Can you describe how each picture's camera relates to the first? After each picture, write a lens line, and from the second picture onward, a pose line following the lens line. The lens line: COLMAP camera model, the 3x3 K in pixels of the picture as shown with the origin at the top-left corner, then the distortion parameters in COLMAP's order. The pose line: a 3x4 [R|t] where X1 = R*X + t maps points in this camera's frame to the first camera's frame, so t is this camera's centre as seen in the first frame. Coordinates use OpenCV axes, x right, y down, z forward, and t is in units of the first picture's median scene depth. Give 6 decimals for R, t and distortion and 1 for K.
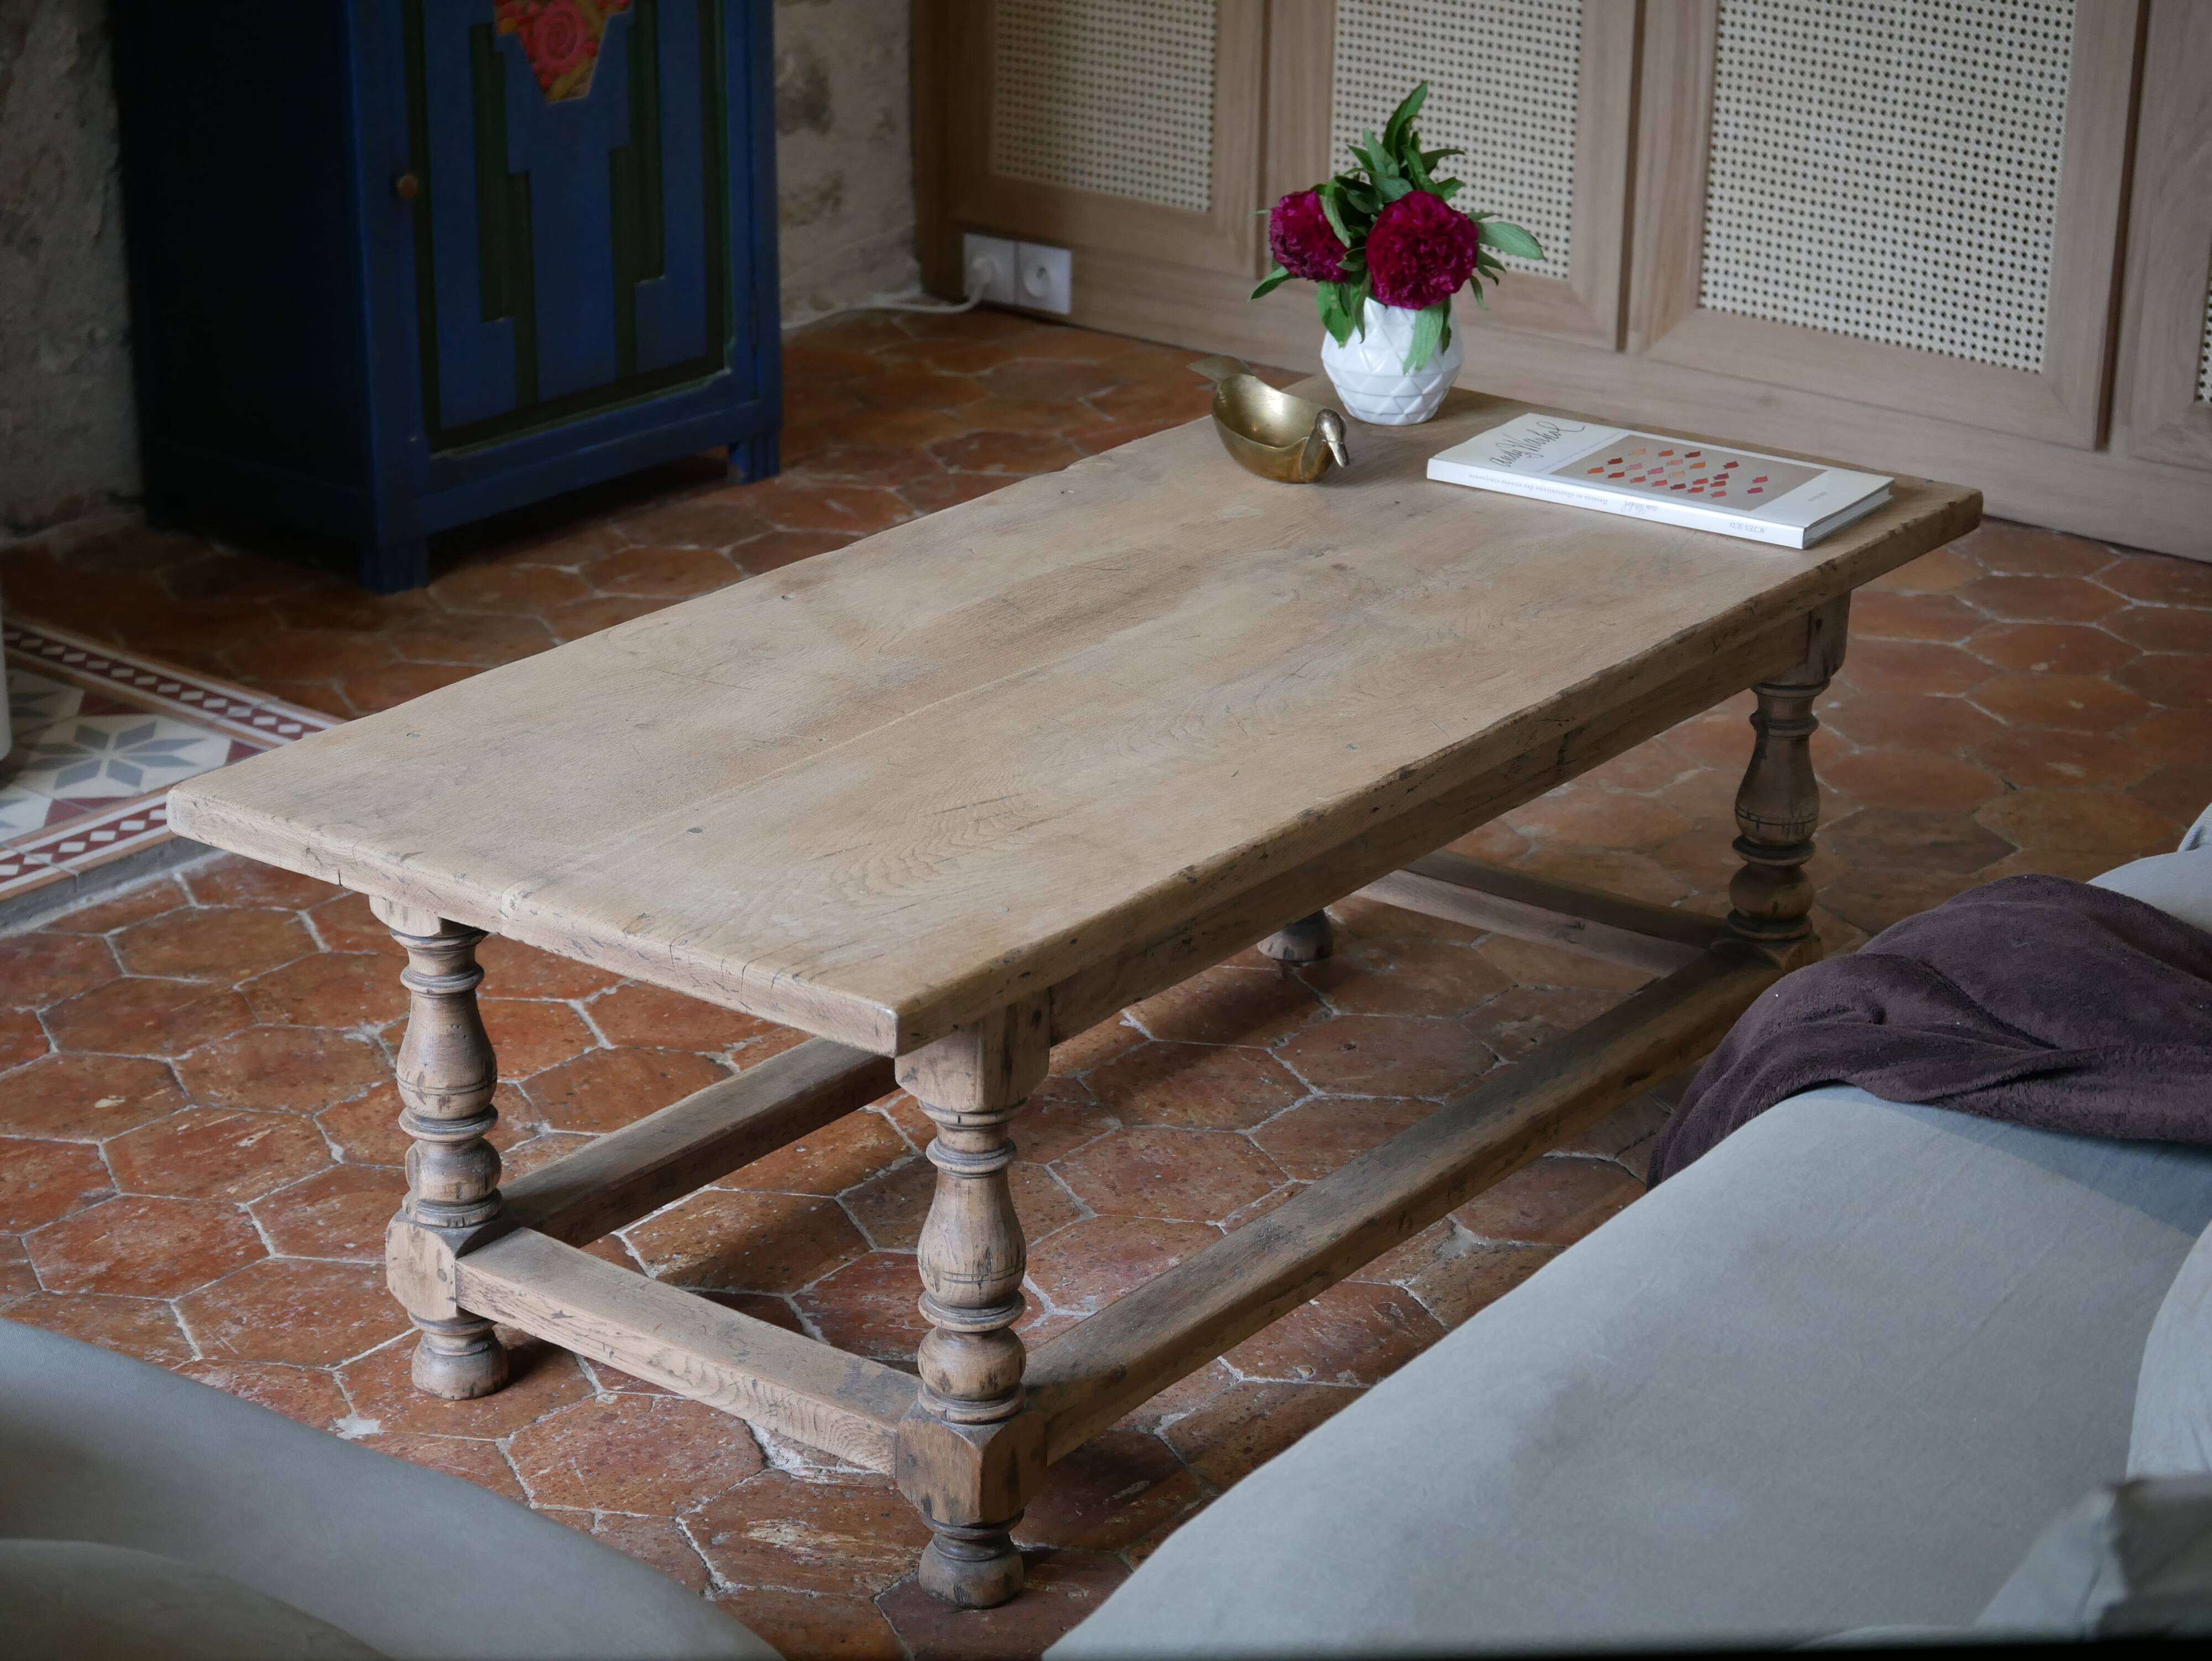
lens RADIAL K [[4612.0, 0, 1072.0], [0, 4612.0, 826.1], [0, 0, 1]] dist [-0.029539, 0.000000]
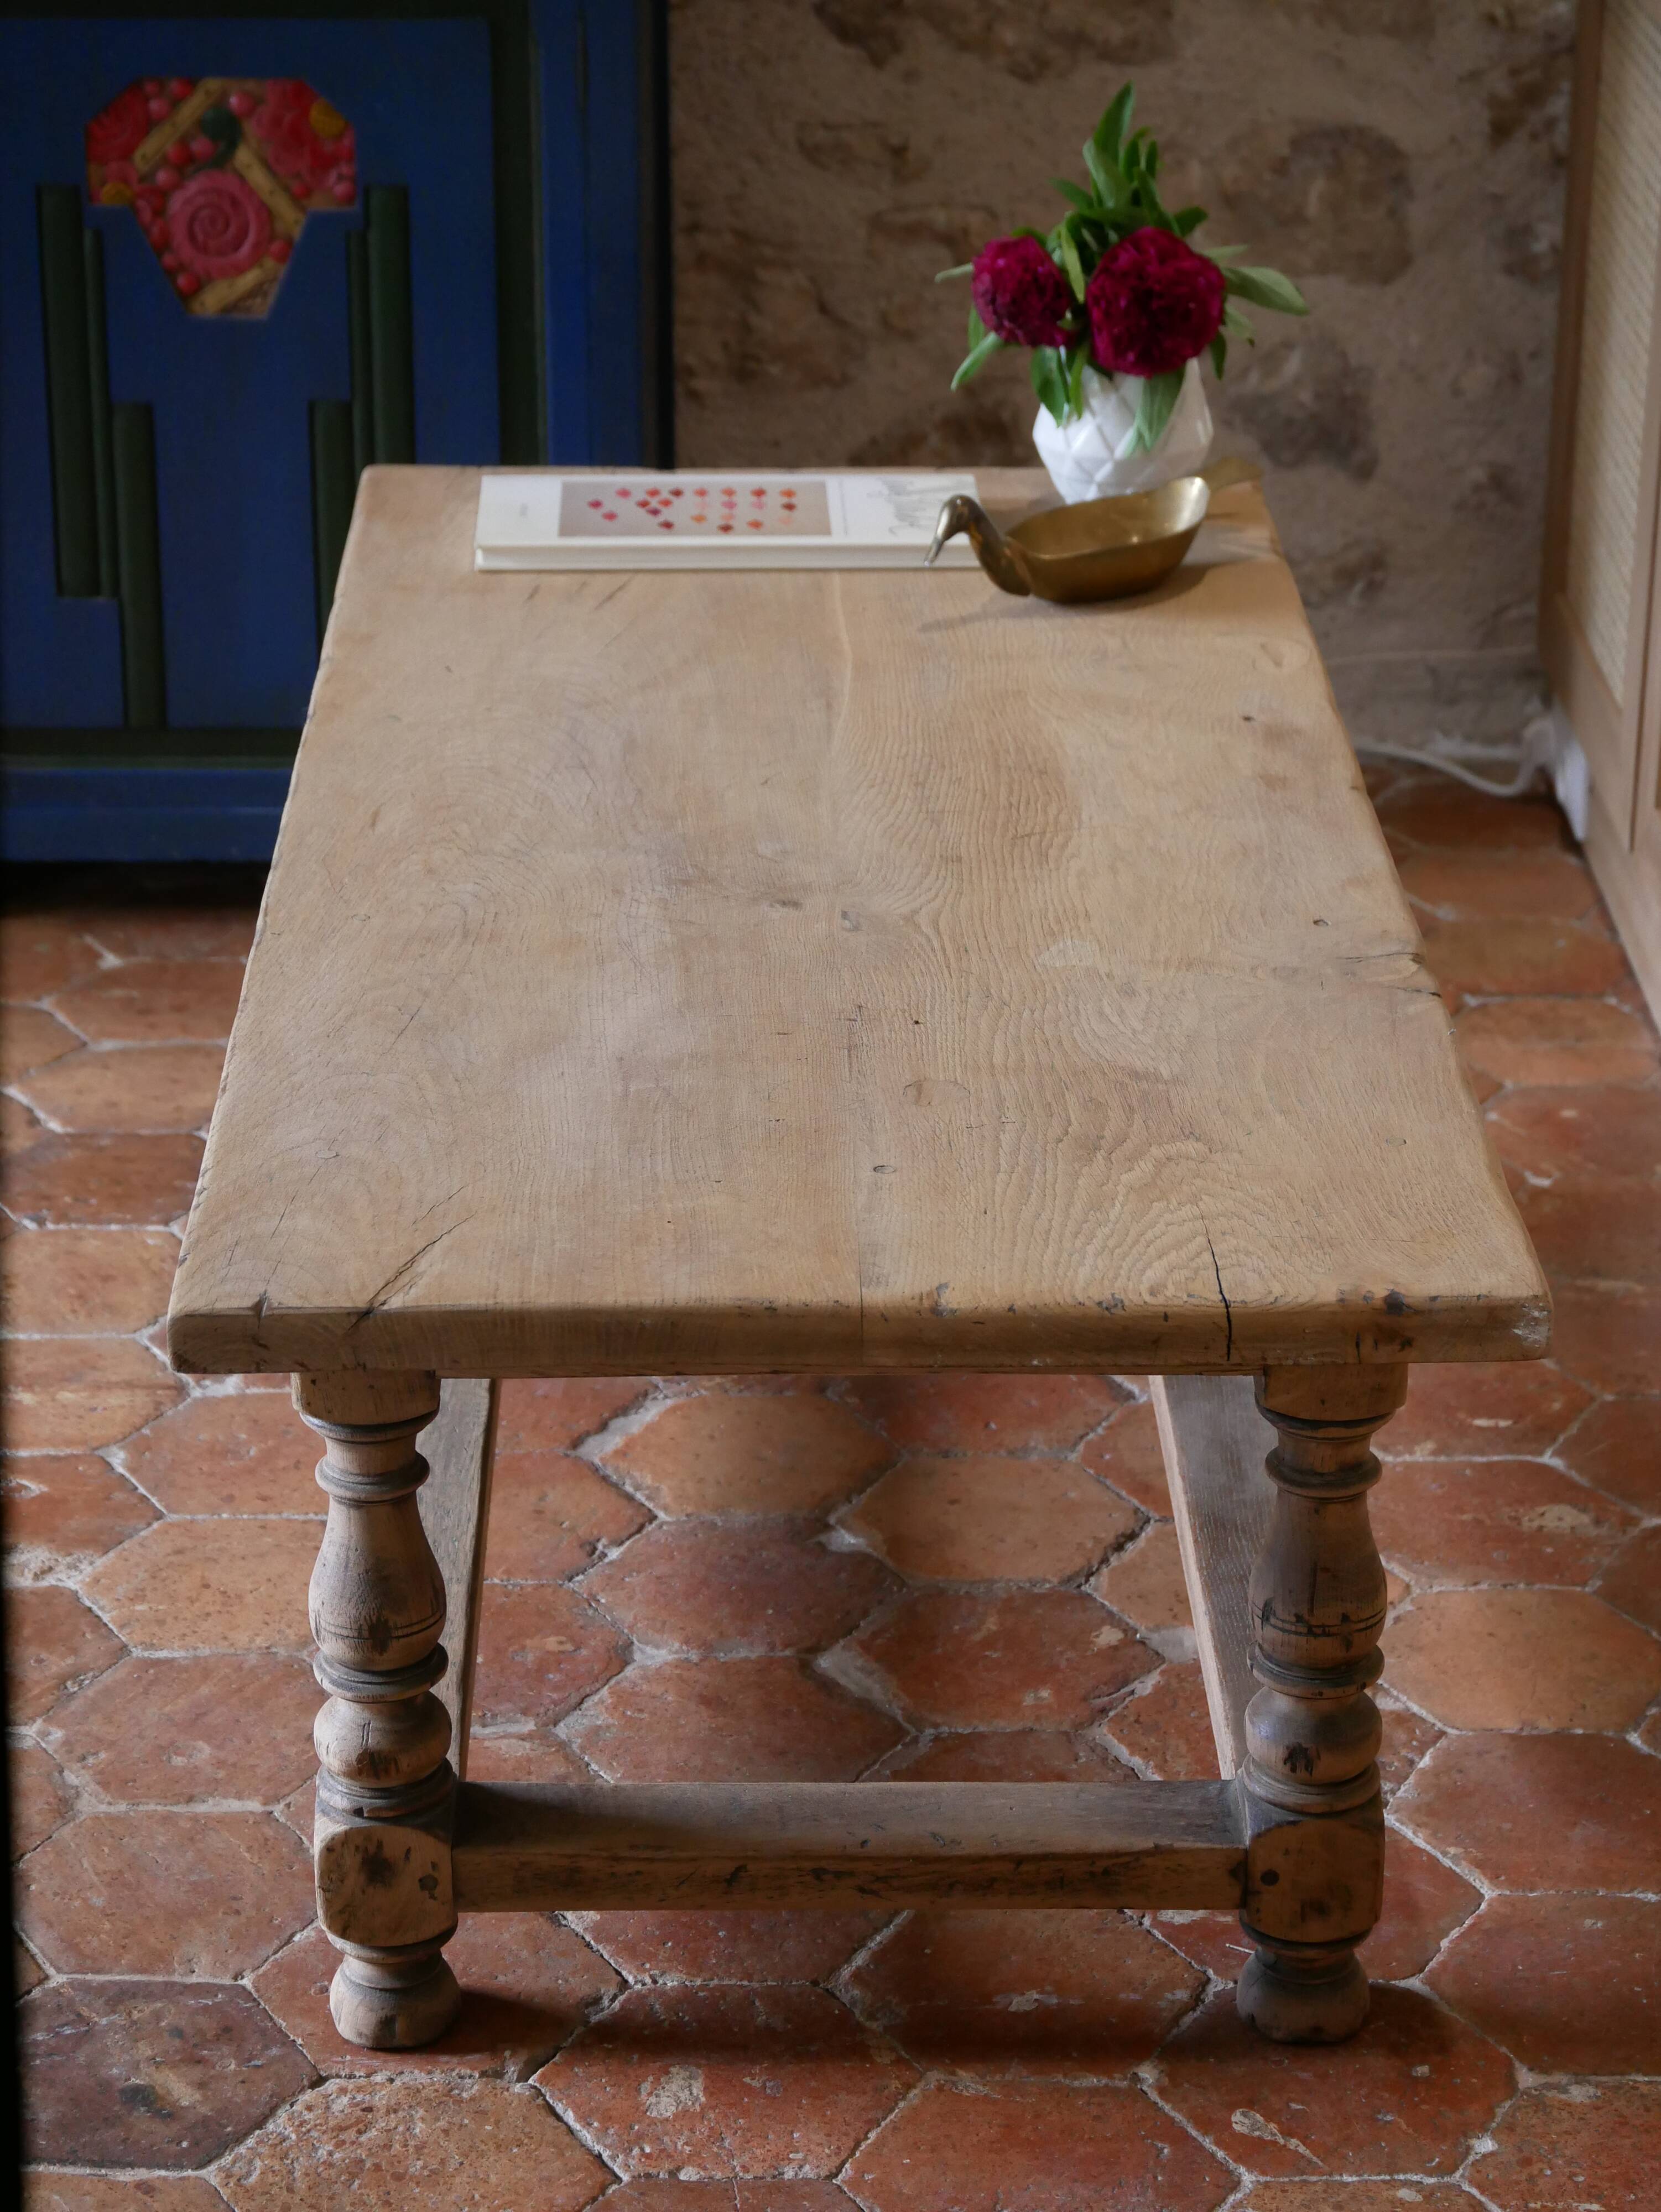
lens RADIAL K [[5087.7, 0, 817.2], [0, 5087.7, 1111.4], [0, 0, 1]] dist [0.004453, 0.000000]
pose [[0.625672, 0.293768, -0.722658, 0.665392], [-0.273189, 0.950232, 0.149755, -0.225891], [0.730686, 0.103725, 0.674788, 0.688054]]
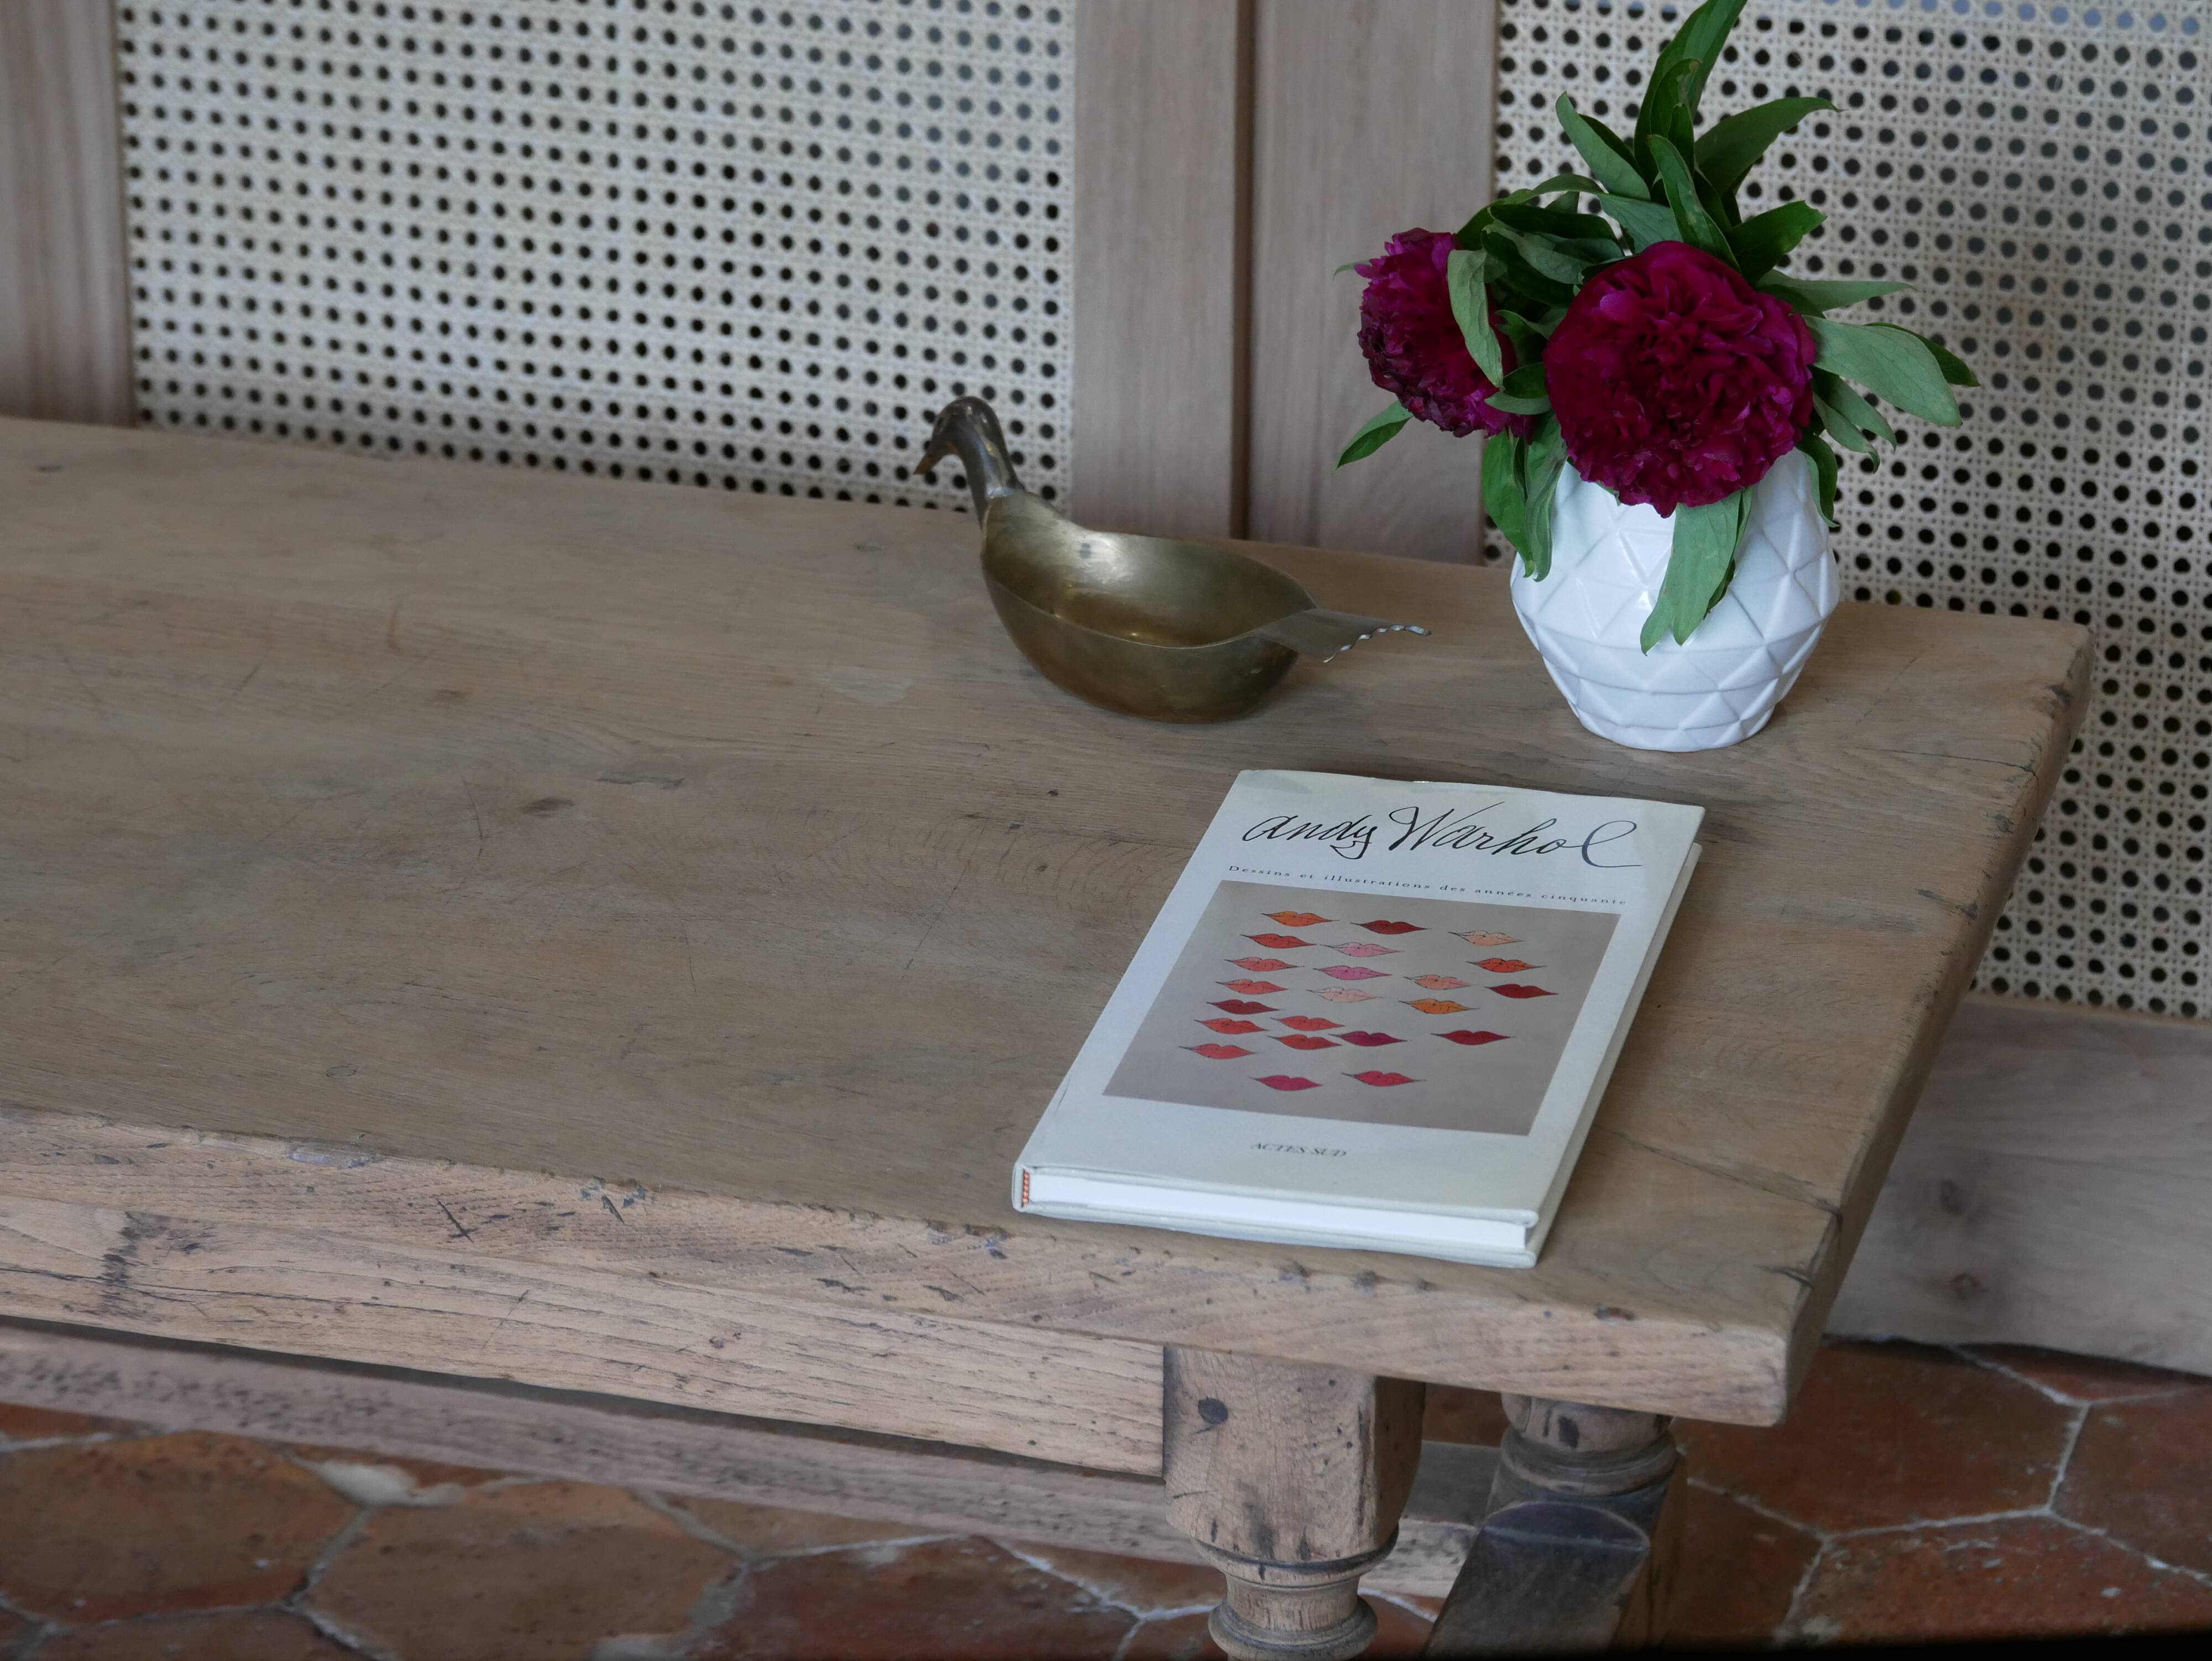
lens RADIAL K [[7112.5, 0, 1070.8], [0, 7112.5, 876.1], [0, 0, 1]] dist [0.064204, 0.000000]
pose [[0.931253, -0.153372, 0.330524, 0.007107], [0.138042, 0.987984, 0.069517, -0.181768], [-0.337214, -0.019111, 0.941234, 0.528142]]
